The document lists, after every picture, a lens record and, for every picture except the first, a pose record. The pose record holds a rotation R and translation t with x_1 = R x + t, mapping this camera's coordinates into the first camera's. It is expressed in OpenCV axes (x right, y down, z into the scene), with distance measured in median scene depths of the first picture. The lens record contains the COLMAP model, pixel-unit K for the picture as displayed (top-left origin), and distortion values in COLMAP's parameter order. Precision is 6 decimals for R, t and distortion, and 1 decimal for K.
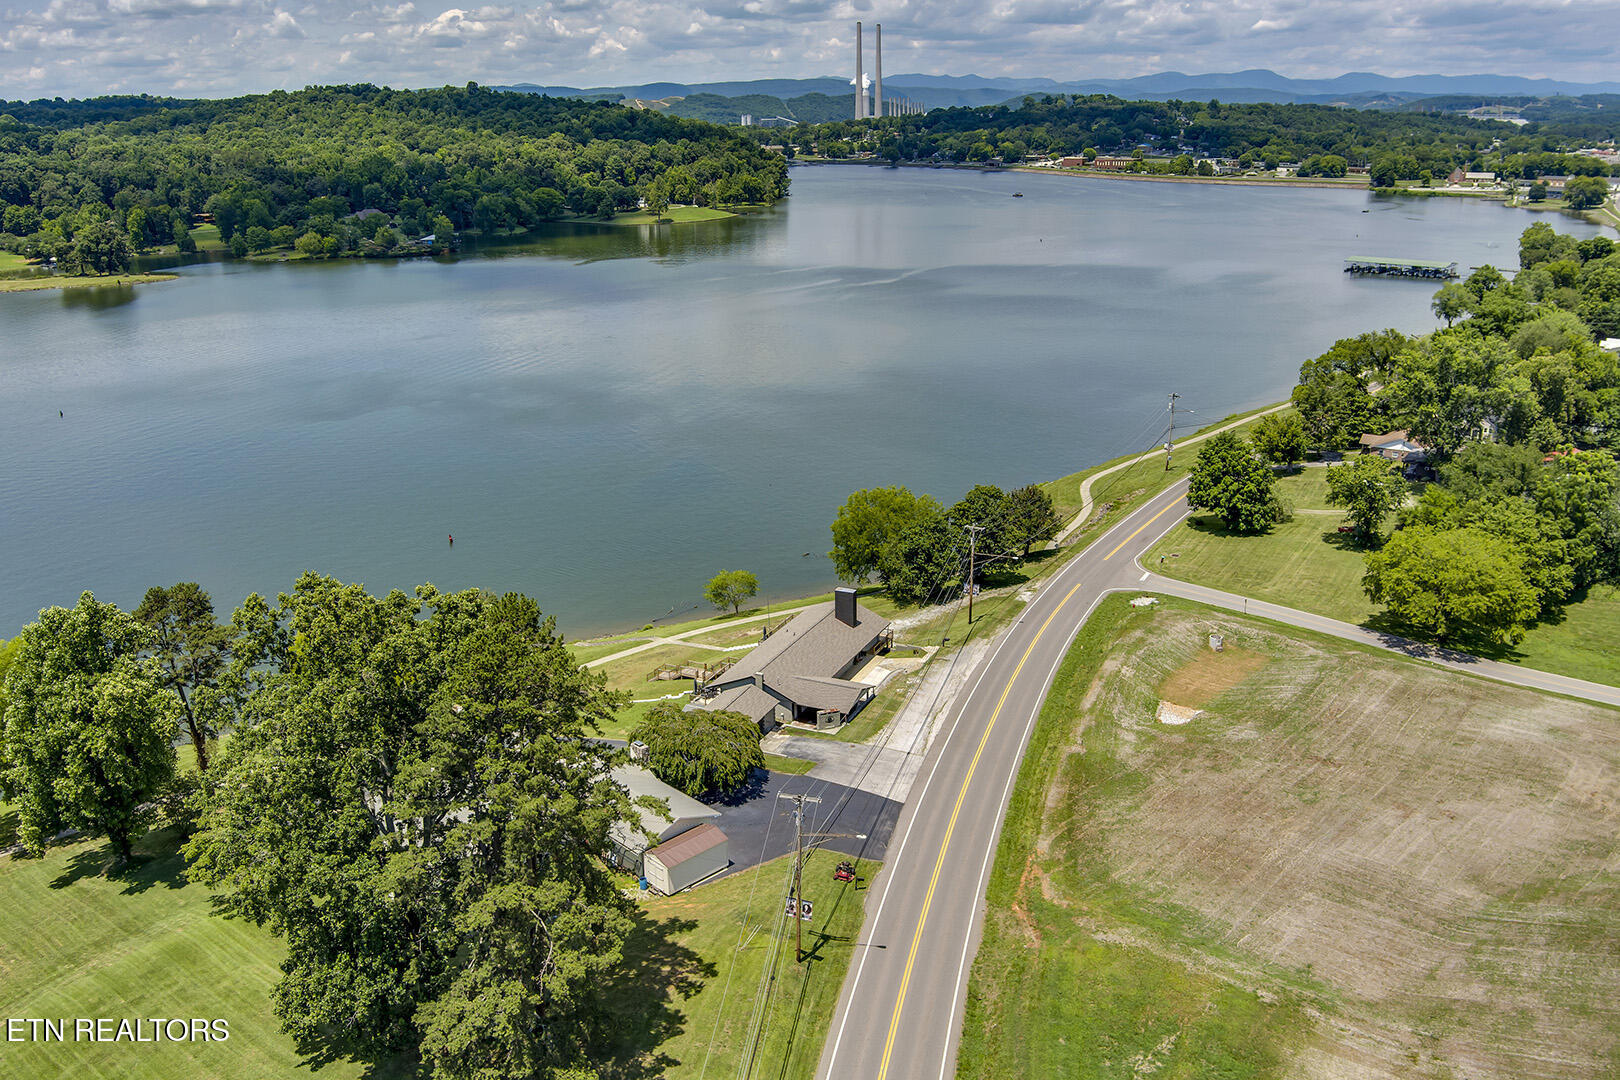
lens RADIAL K [[1325.9, 0, 810.0], [0, 1325.9, 540.0], [0, 0, 1]] dist [-0.102402, 0.068316]
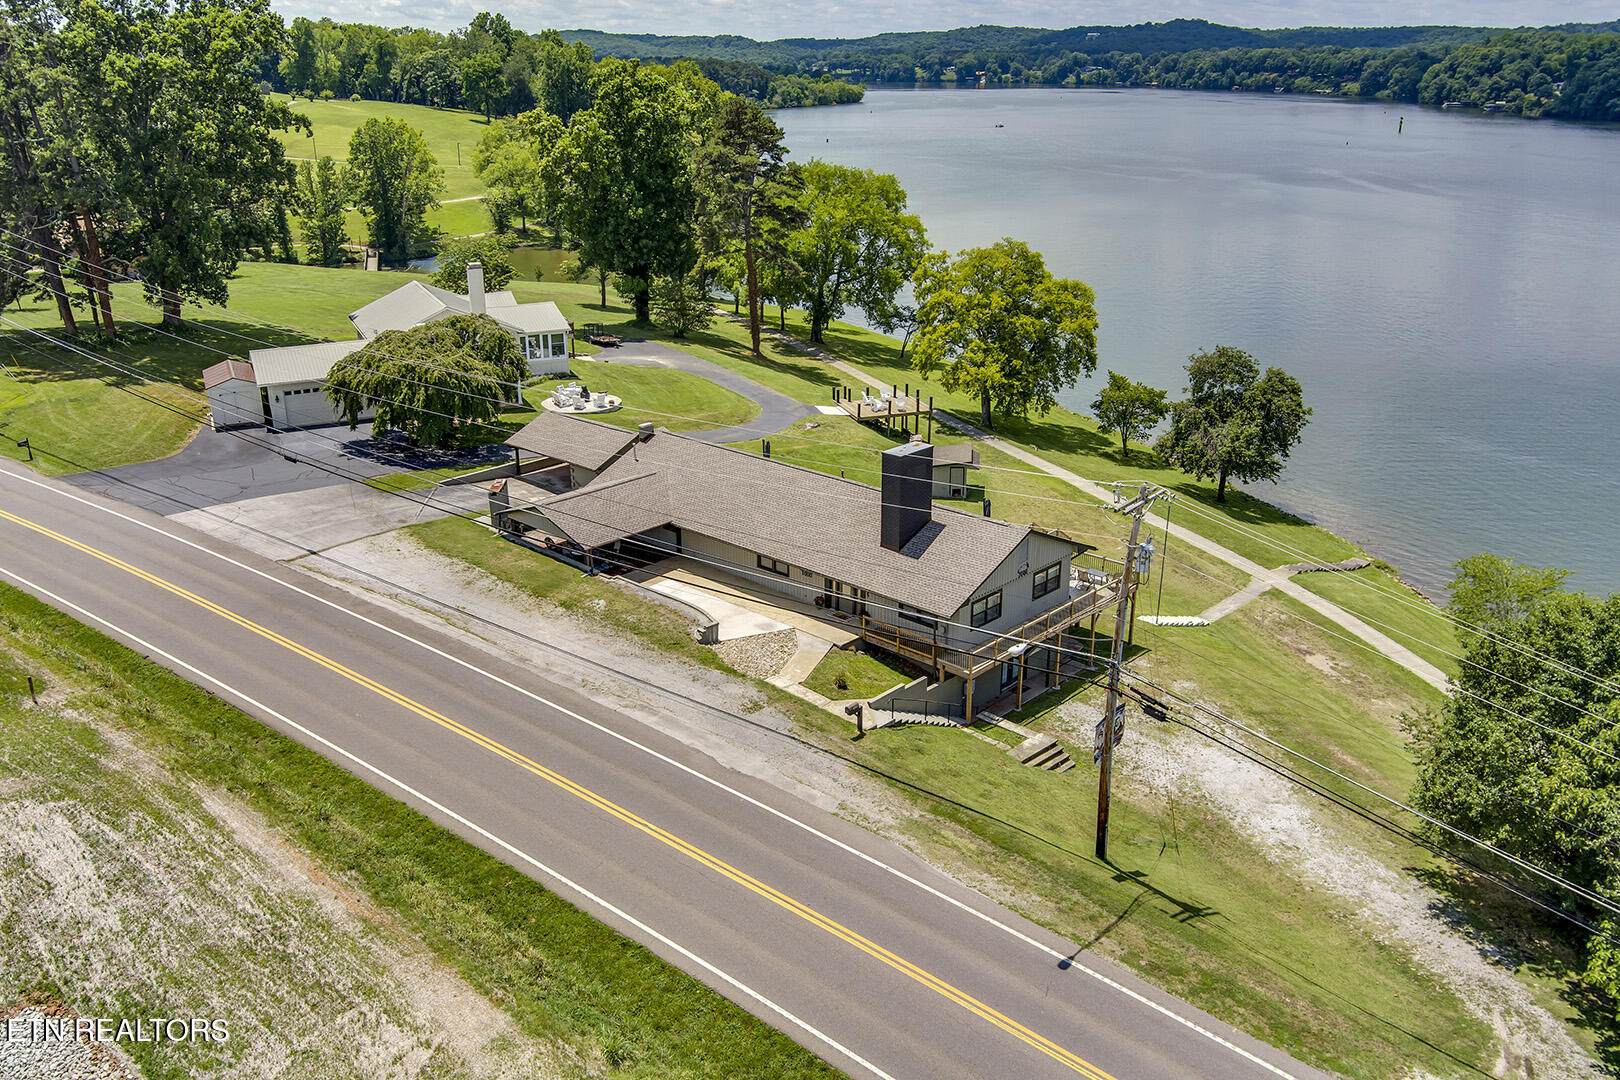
lens RADIAL K [[1325.9, 0, 810.0], [0, 1325.9, 540.0], [0, 0, 1]] dist [-0.102402, 0.068316]
pose [[-0.312656, 0.343585, -0.885548, 0.086800], [-0.290403, 0.853072, 0.433515, -0.022145], [0.904385, 0.392707, -0.166940, 0.238378]]
